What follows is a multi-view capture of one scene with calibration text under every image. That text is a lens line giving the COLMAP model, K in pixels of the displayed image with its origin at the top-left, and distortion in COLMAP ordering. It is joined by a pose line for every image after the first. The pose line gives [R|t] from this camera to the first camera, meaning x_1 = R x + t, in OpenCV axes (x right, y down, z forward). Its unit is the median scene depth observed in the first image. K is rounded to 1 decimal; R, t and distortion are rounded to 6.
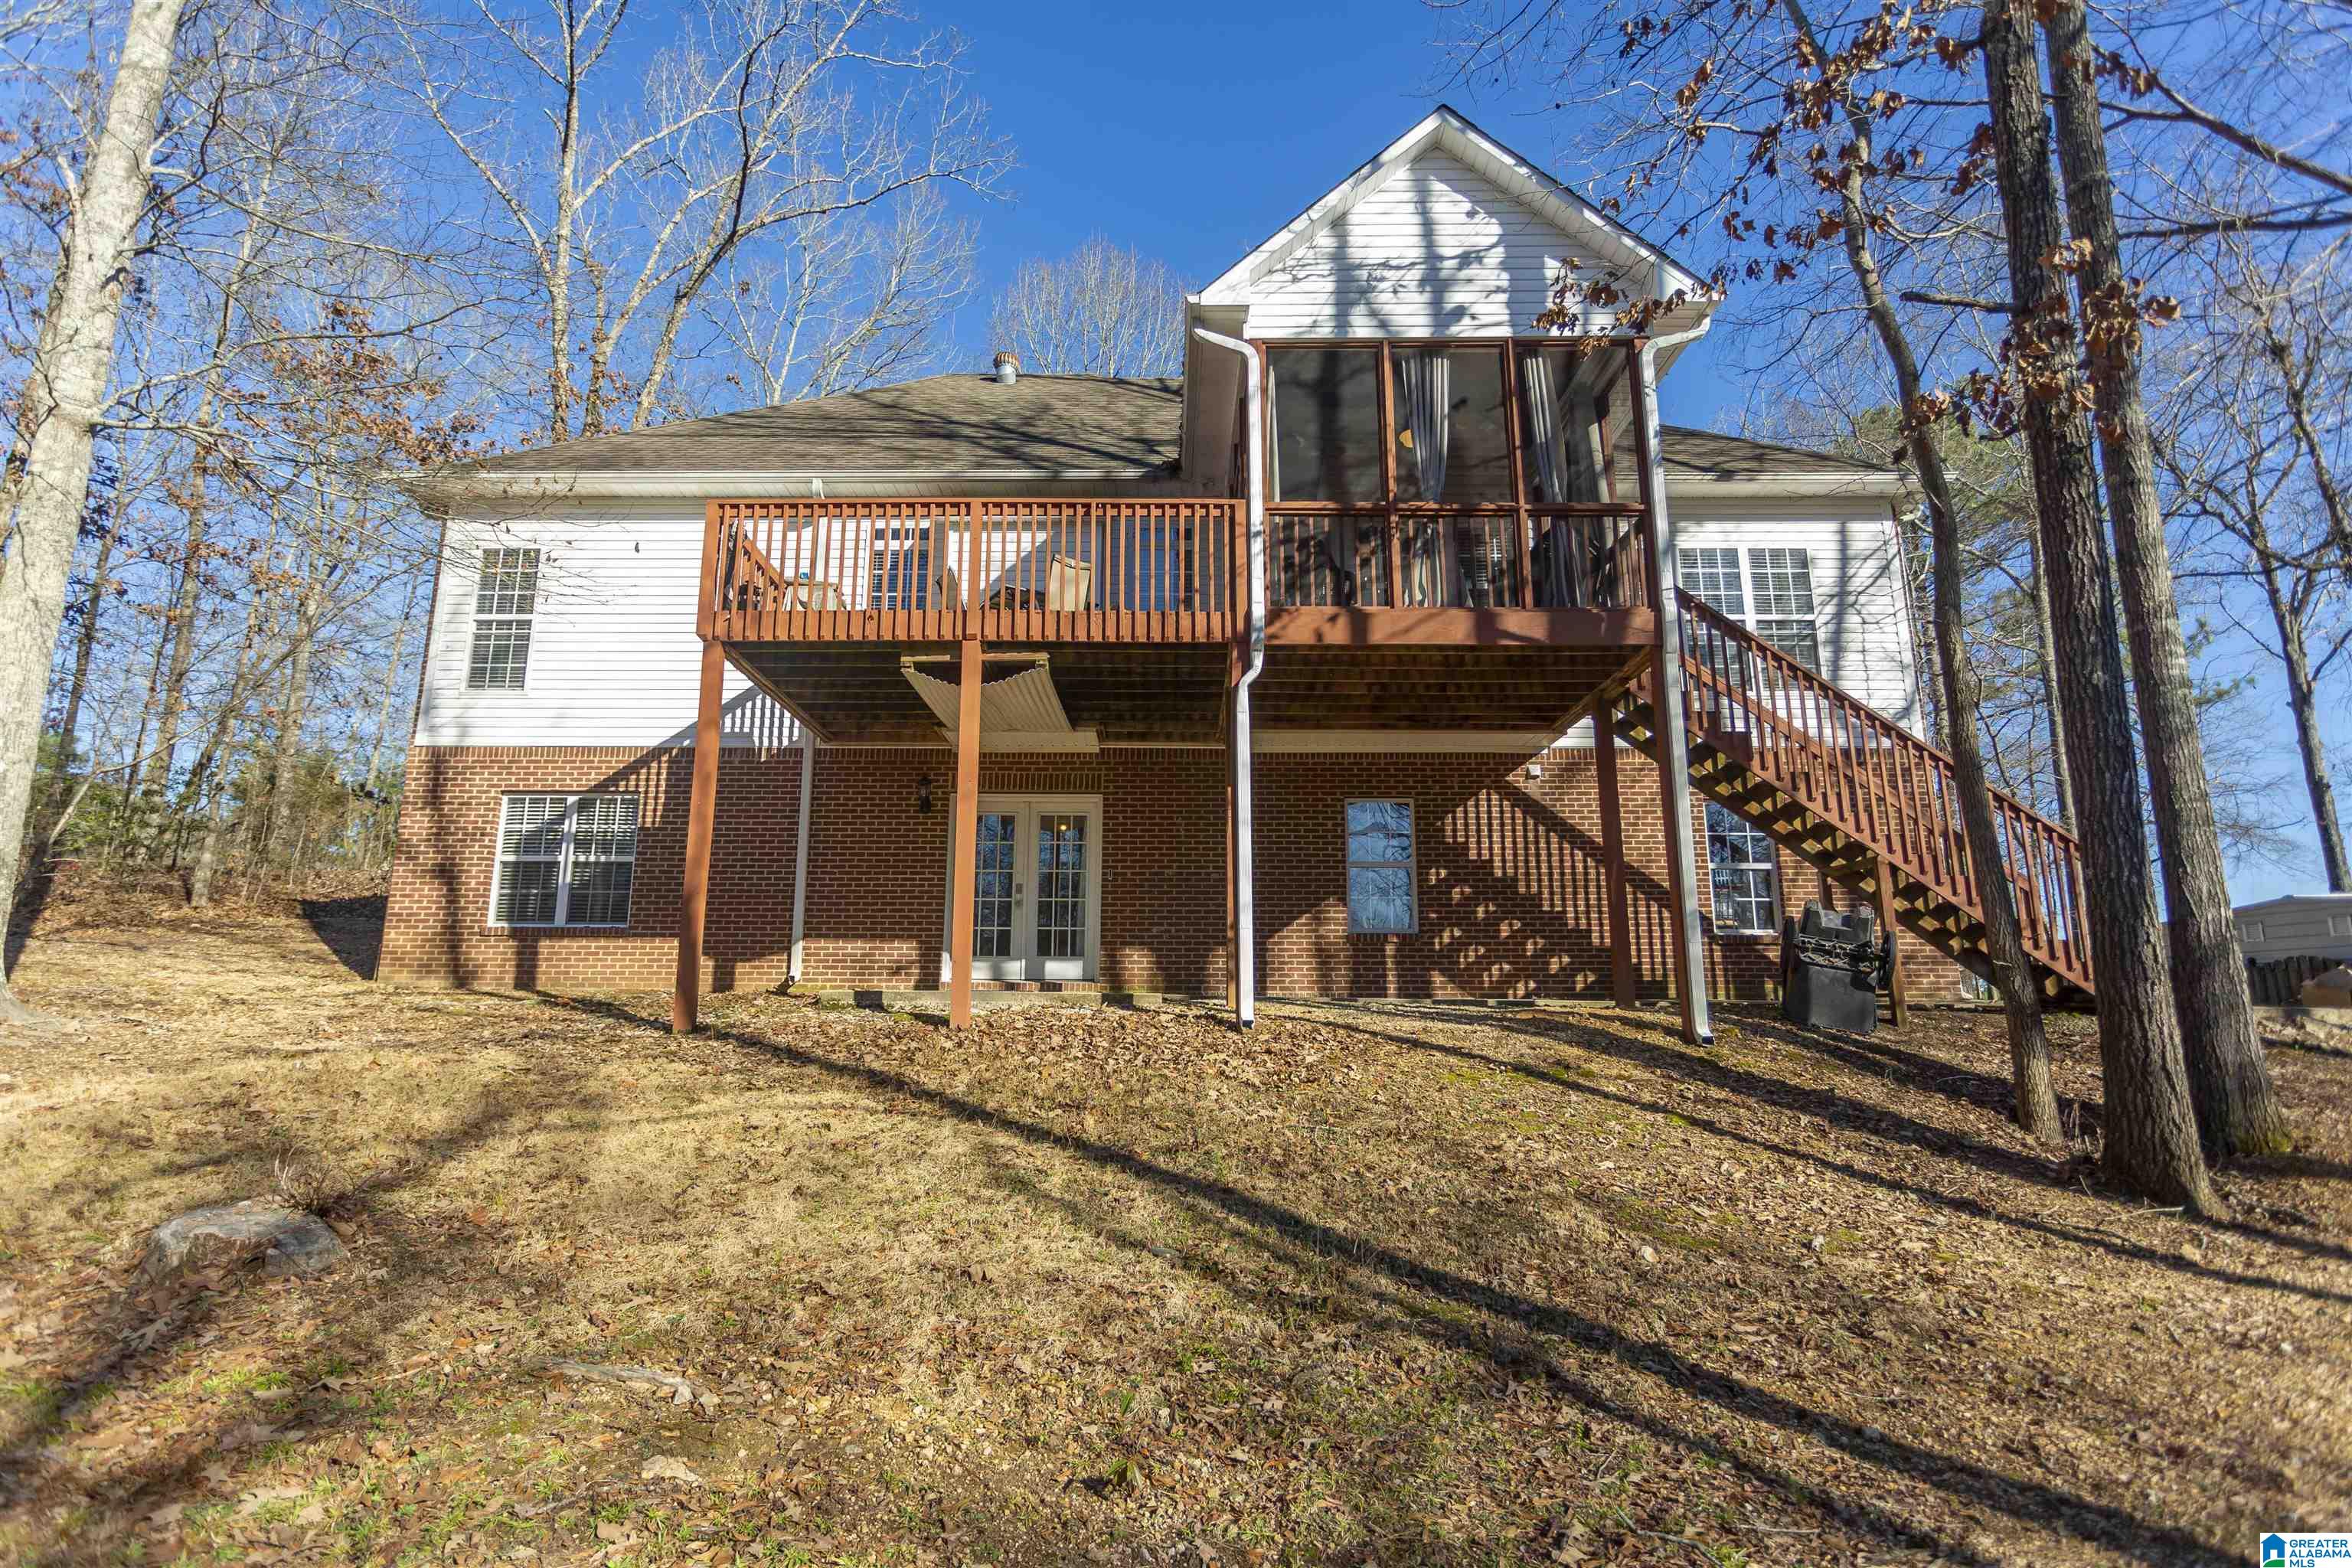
lens RADIAL K [[1221.8, 0, 1176.0], [0, 1221.8, 784.0], [0, 0, 1]] dist [-0.001412, -0.001083]
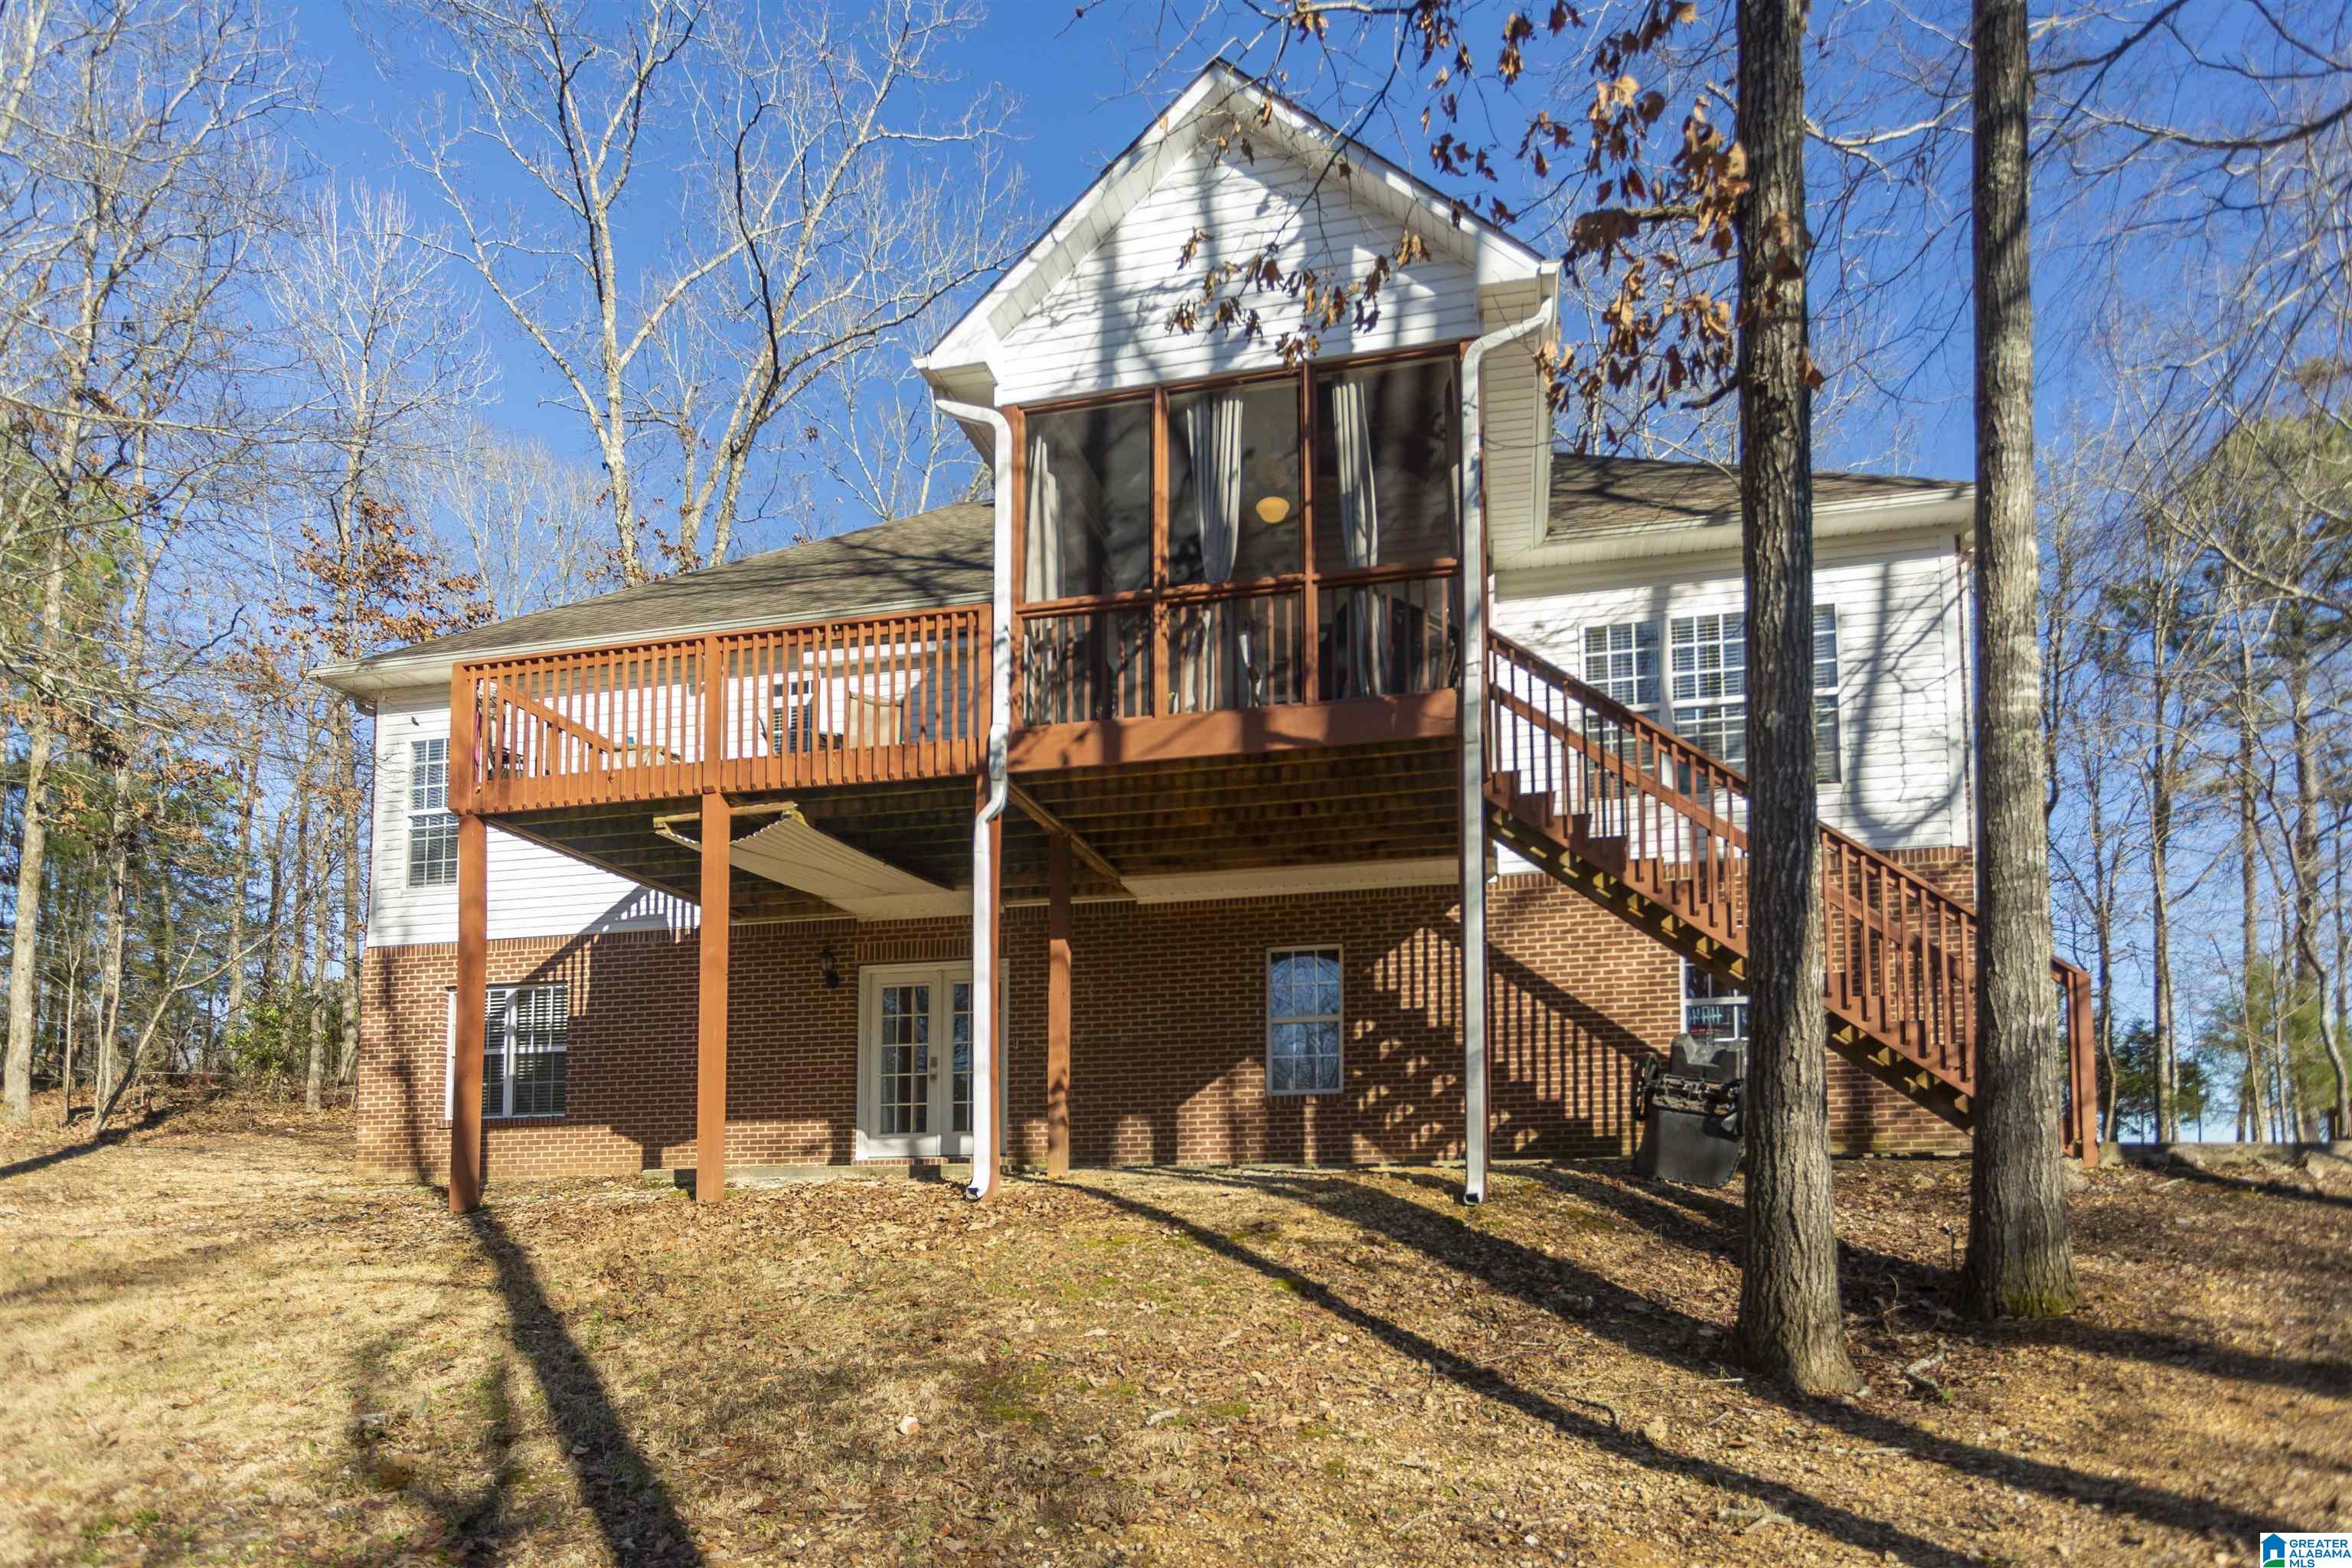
lens RADIAL K [[1270.4, 0, 1176.1], [0, 1270.4, 1161.1], [0, 0, 1]] dist [0.001099, 0.000420]
pose [[0.984829, -0.027663, -0.171306, 0.239495], [0.054393, 0.986671, 0.153369, 0.020656], [0.164780, -0.160360, 0.973207, 0.052833]]
